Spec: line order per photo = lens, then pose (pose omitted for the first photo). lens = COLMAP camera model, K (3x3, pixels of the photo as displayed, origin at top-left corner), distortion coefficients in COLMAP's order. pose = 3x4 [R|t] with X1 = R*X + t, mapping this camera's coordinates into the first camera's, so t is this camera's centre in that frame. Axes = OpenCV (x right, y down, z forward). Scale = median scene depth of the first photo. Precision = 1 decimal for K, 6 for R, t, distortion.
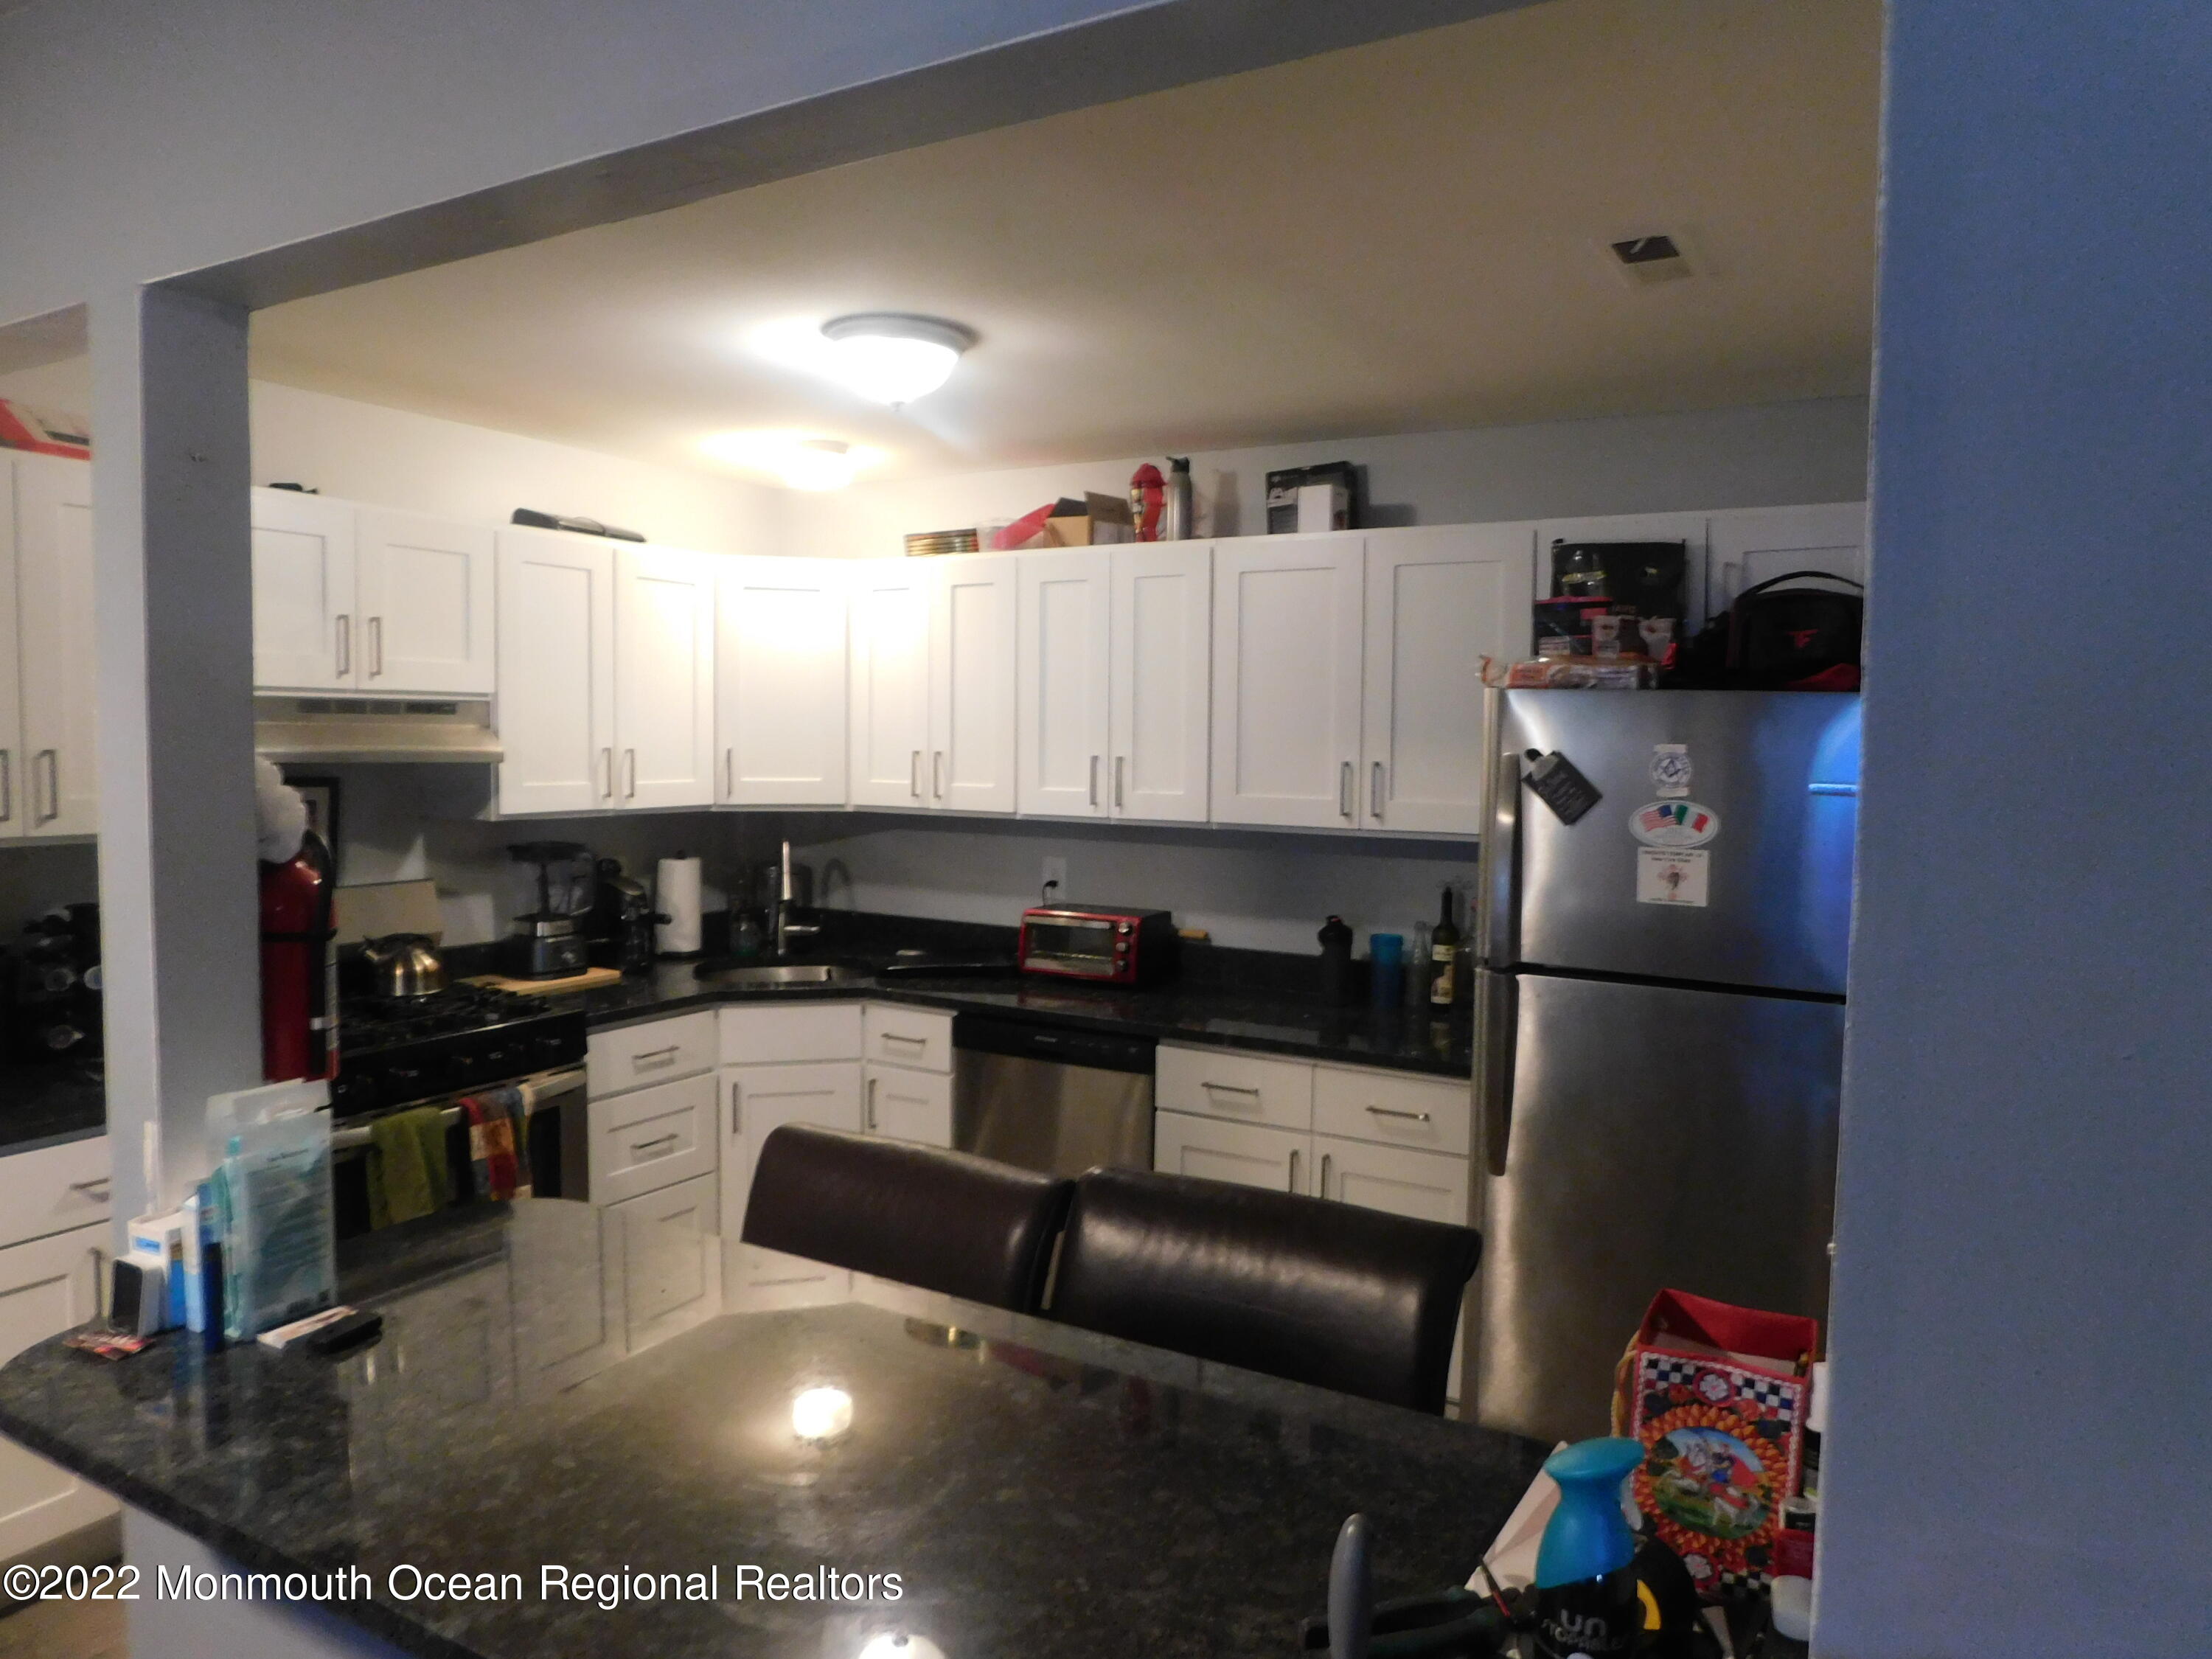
lens RADIAL K [[1449.2, 0, 1107.9], [0, 1449.2, 824.1], [0, 0, 1]] dist [-0.073569, 0.059167]
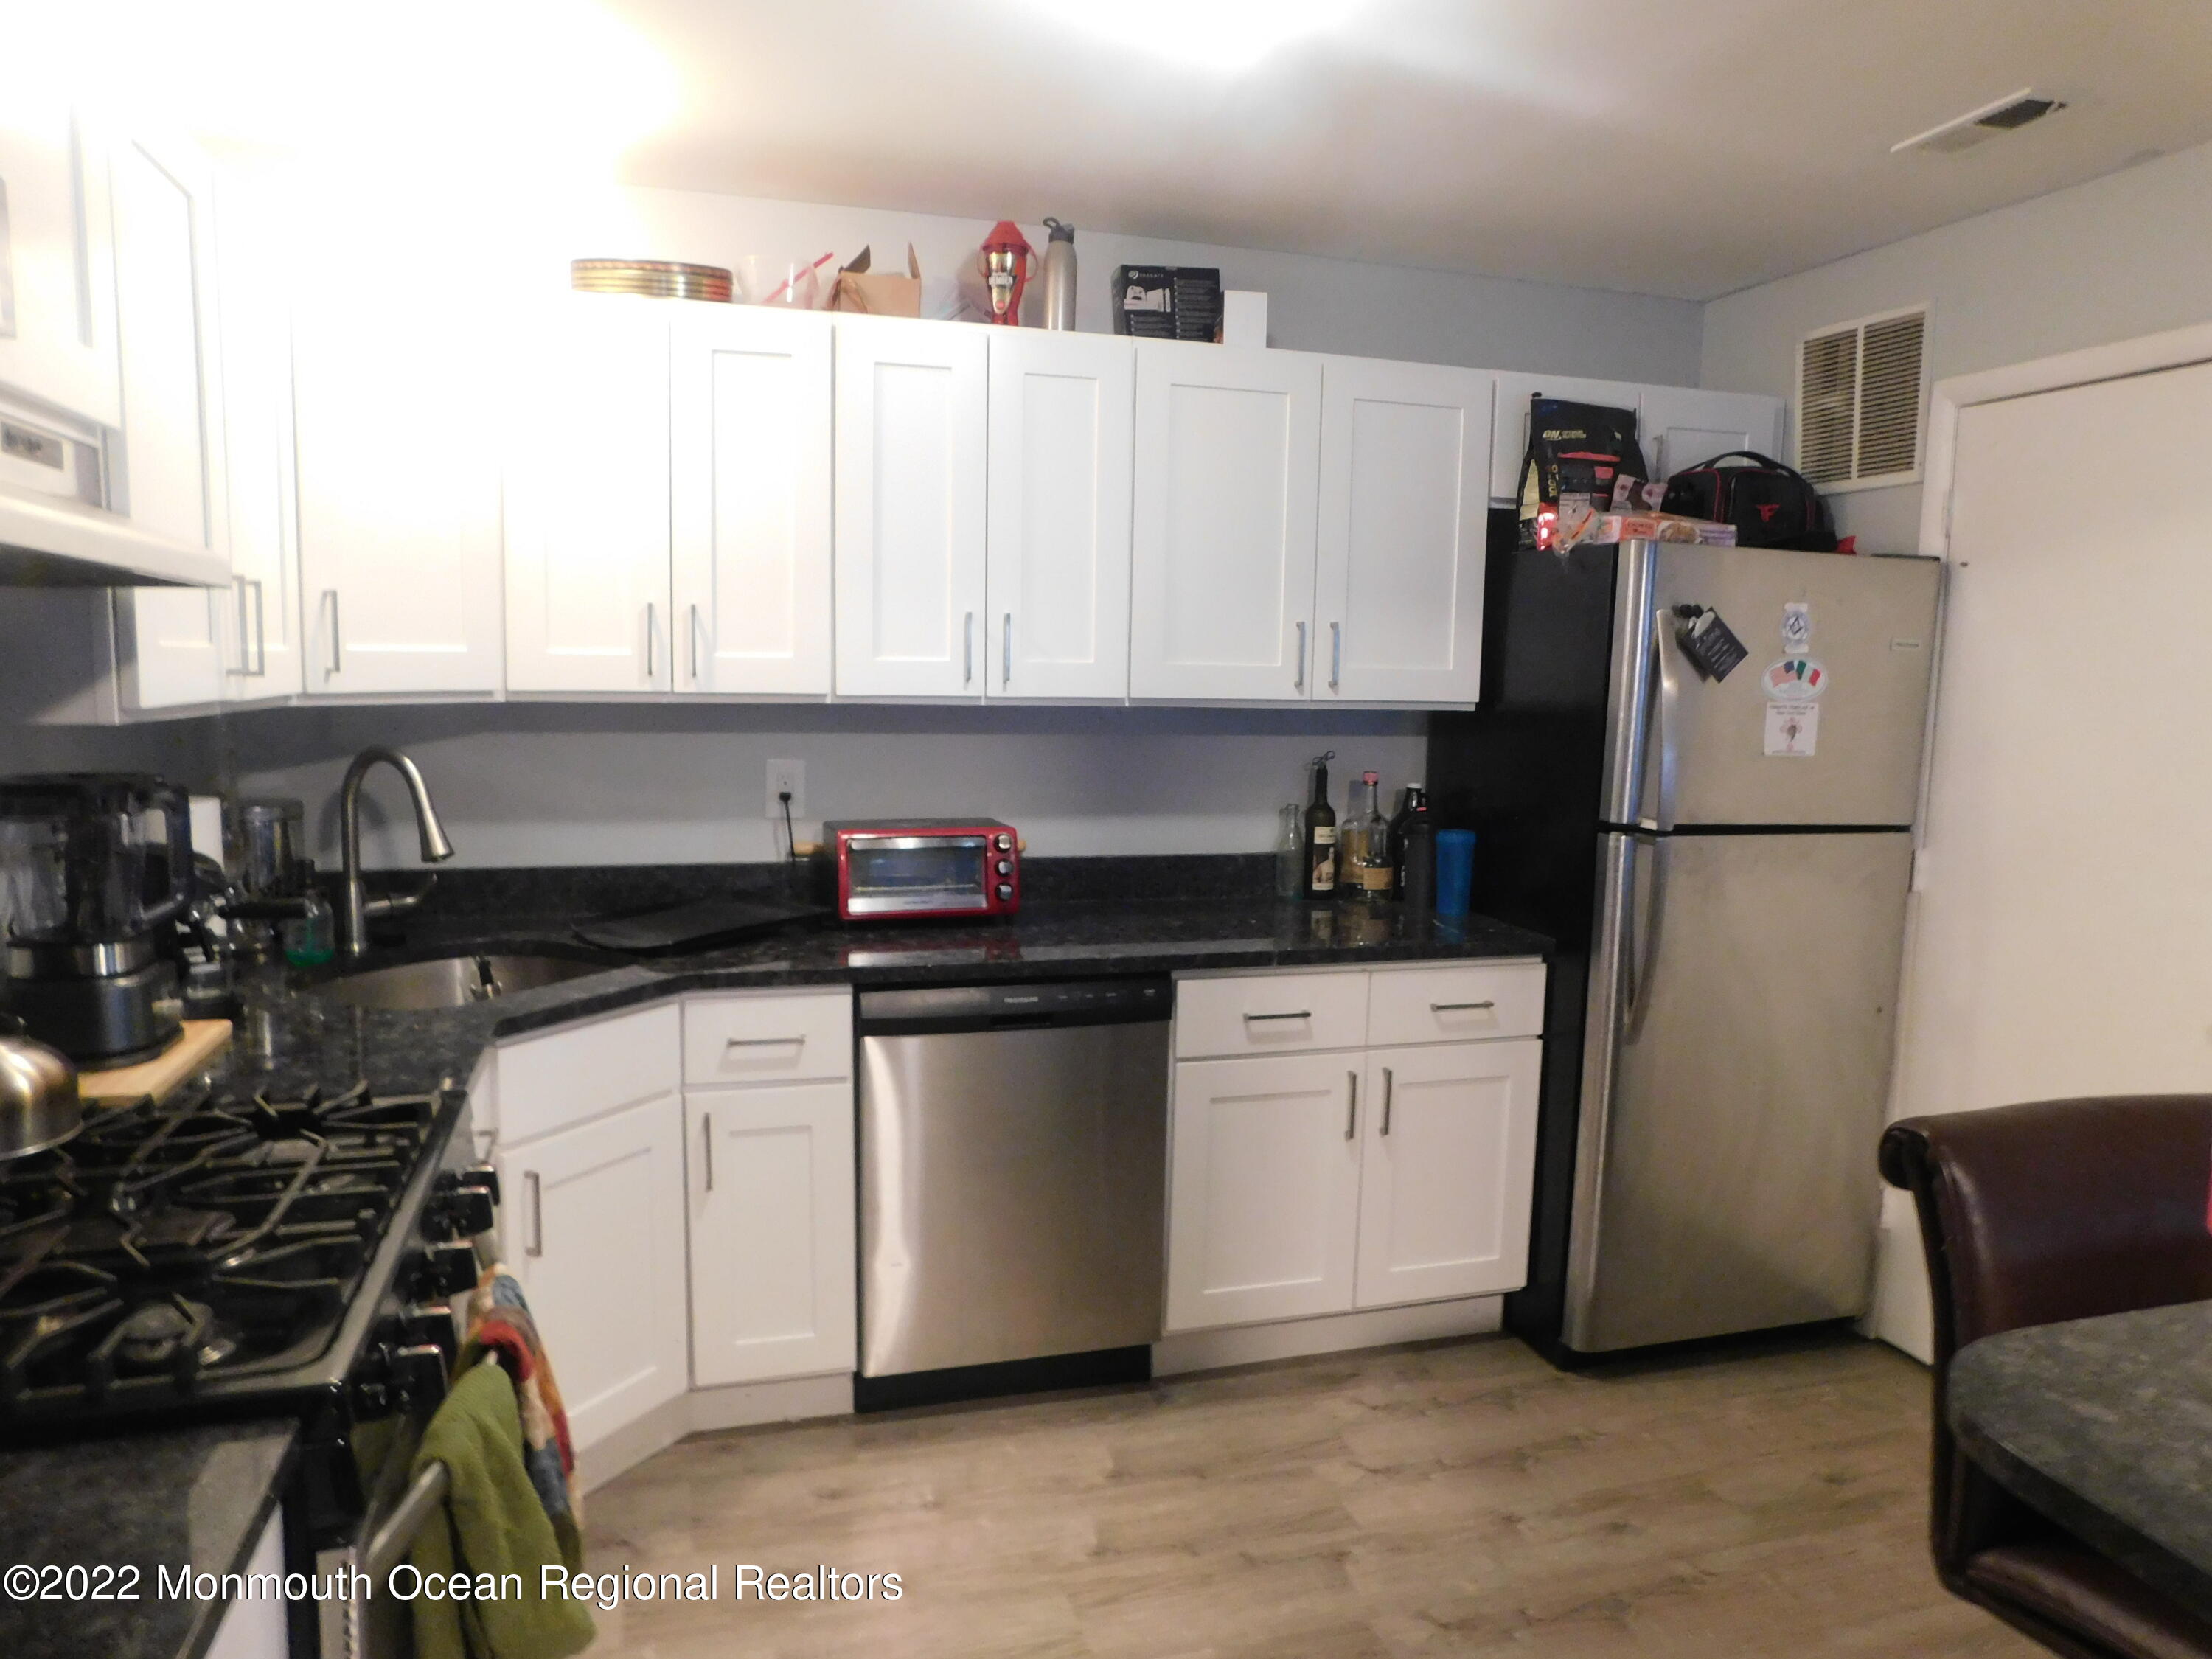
lens RADIAL K [[1449.2, 0, 1107.9], [0, 1449.2, 824.1], [0, 0, 1]] dist [-0.073569, 0.059167]
pose [[0.684774, -0.081804, 0.724150, -0.520469], [0.033569, 0.996166, 0.080788, 0.003150], [-0.727982, -0.031012, 0.684894, 0.462182]]
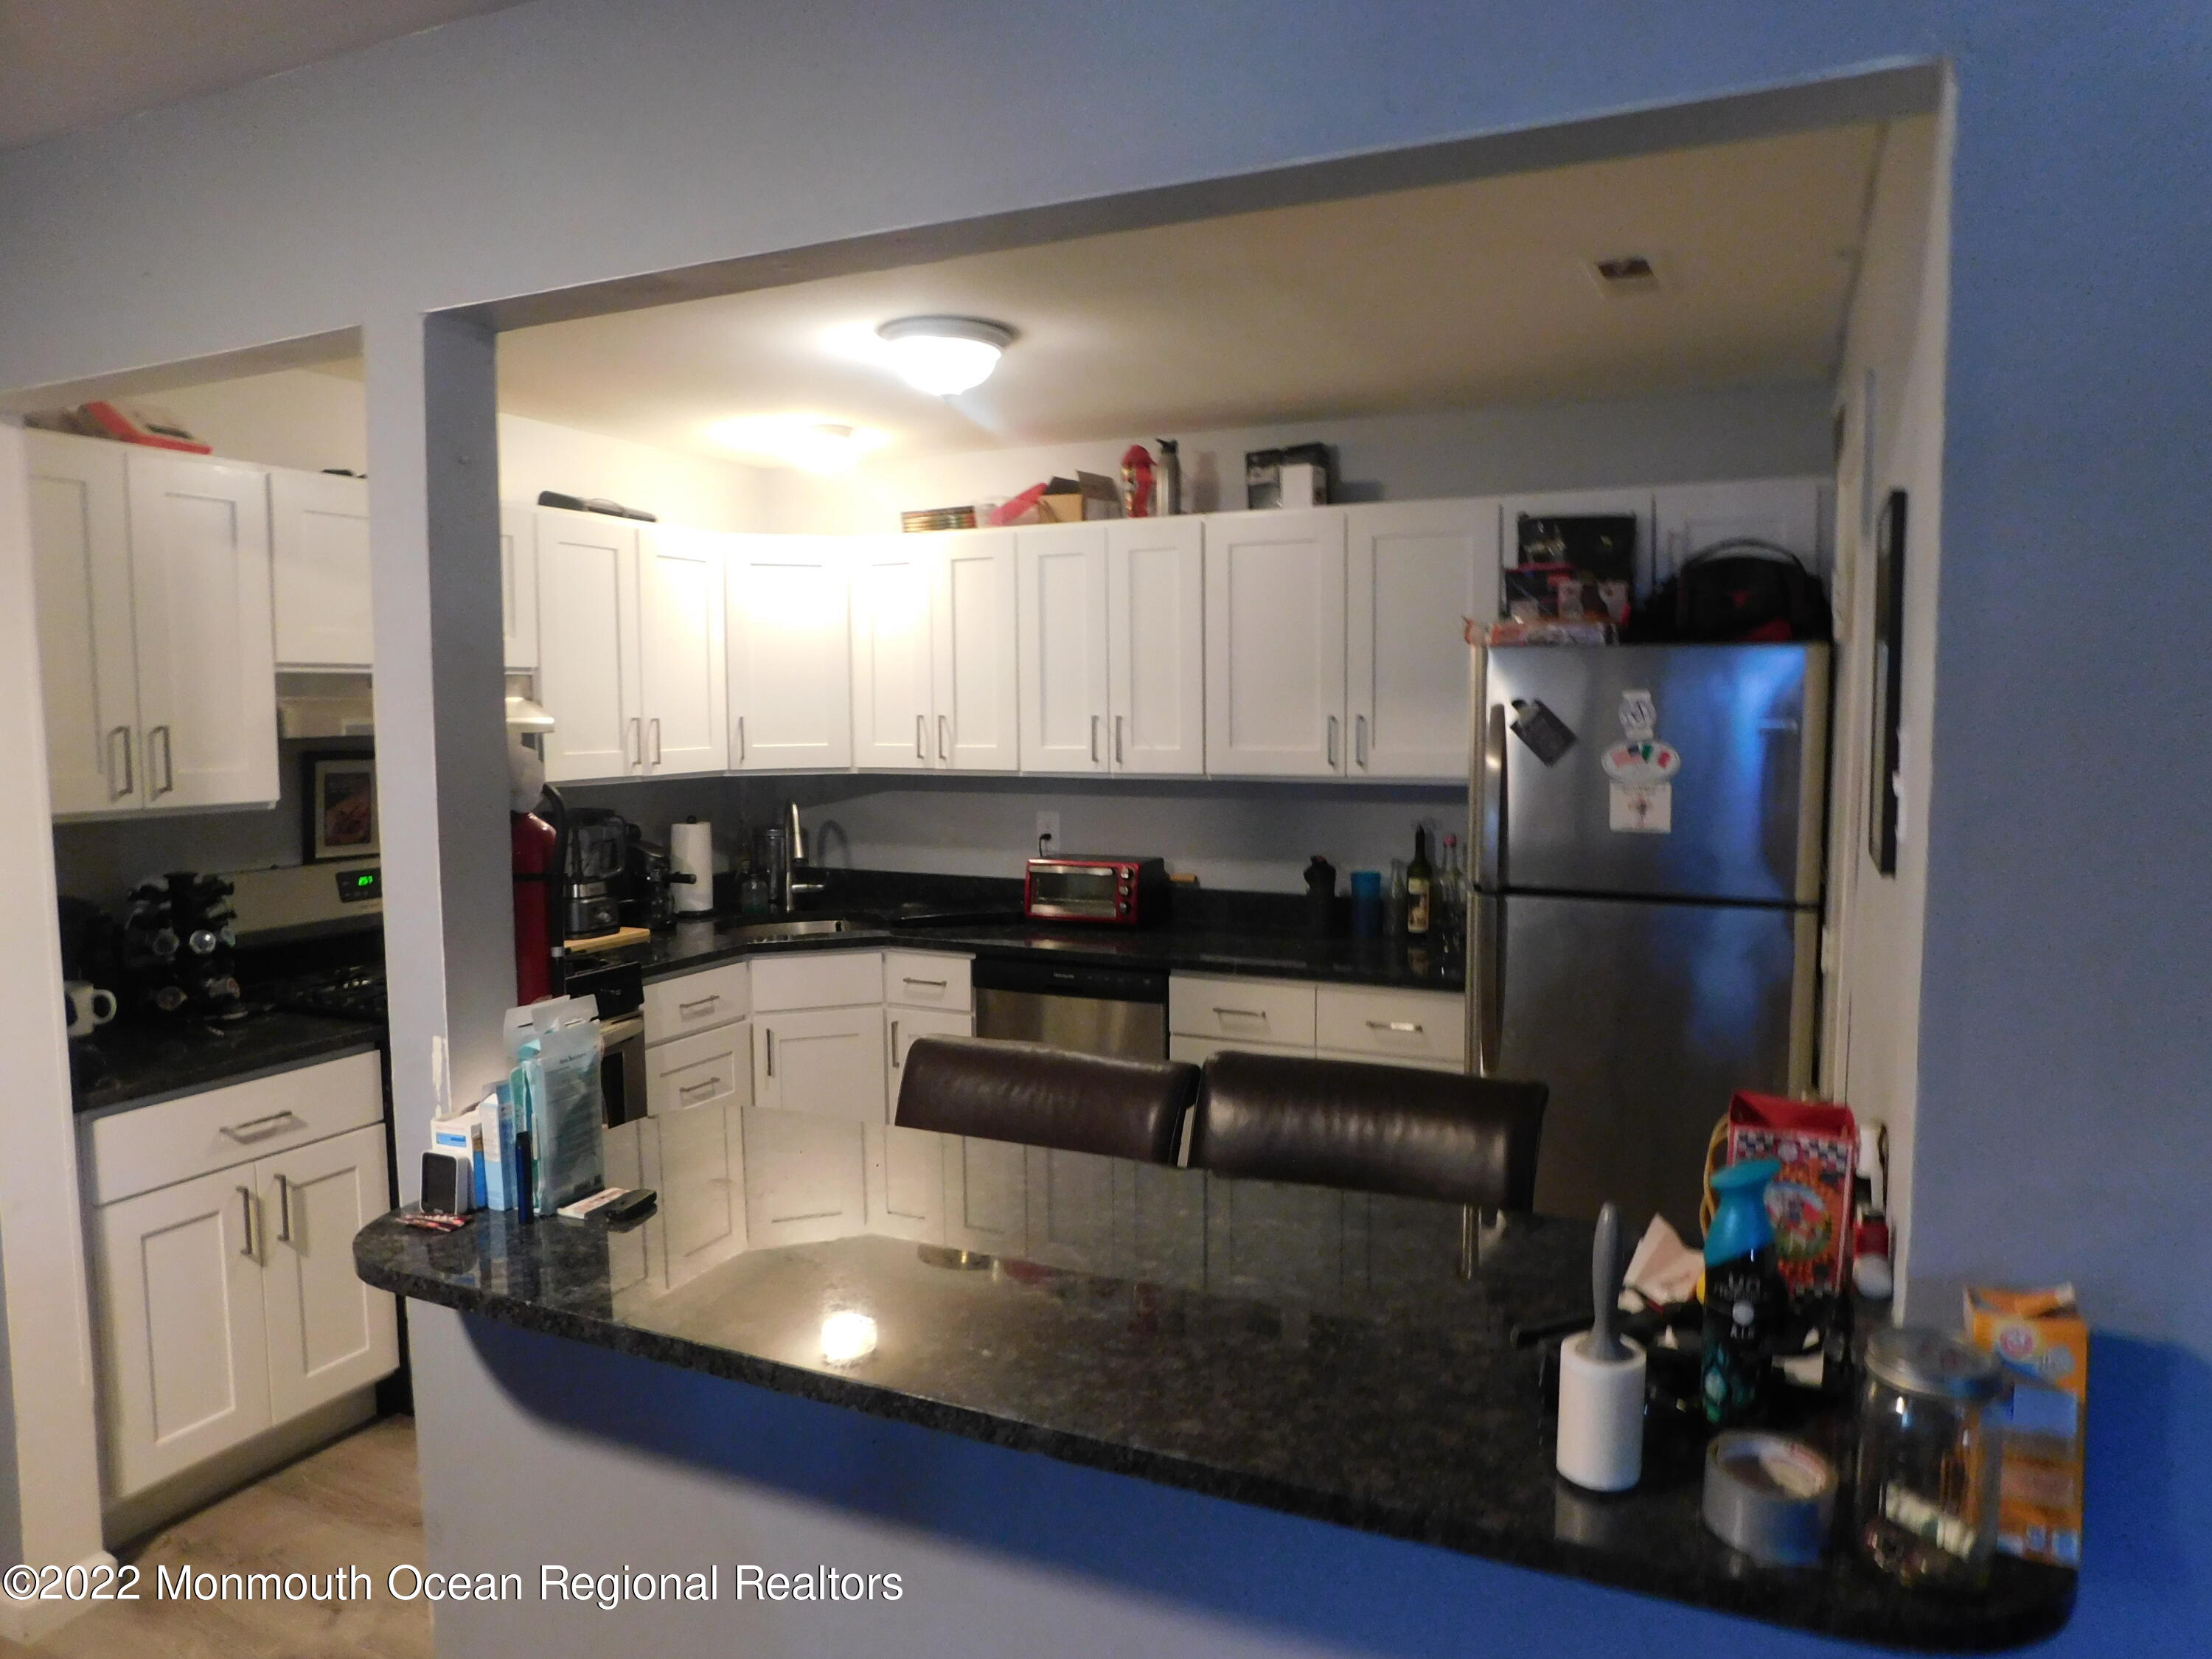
lens RADIAL K [[1449.2, 0, 1107.9], [0, 1449.2, 824.1], [0, 0, 1]] dist [-0.073569, 0.059167]
pose [[0.996201, -0.026658, 0.082897, -0.095065], [0.024851, 0.999432, 0.022752, 0.009995], [-0.083457, -0.020606, 0.996298, -0.087253]]
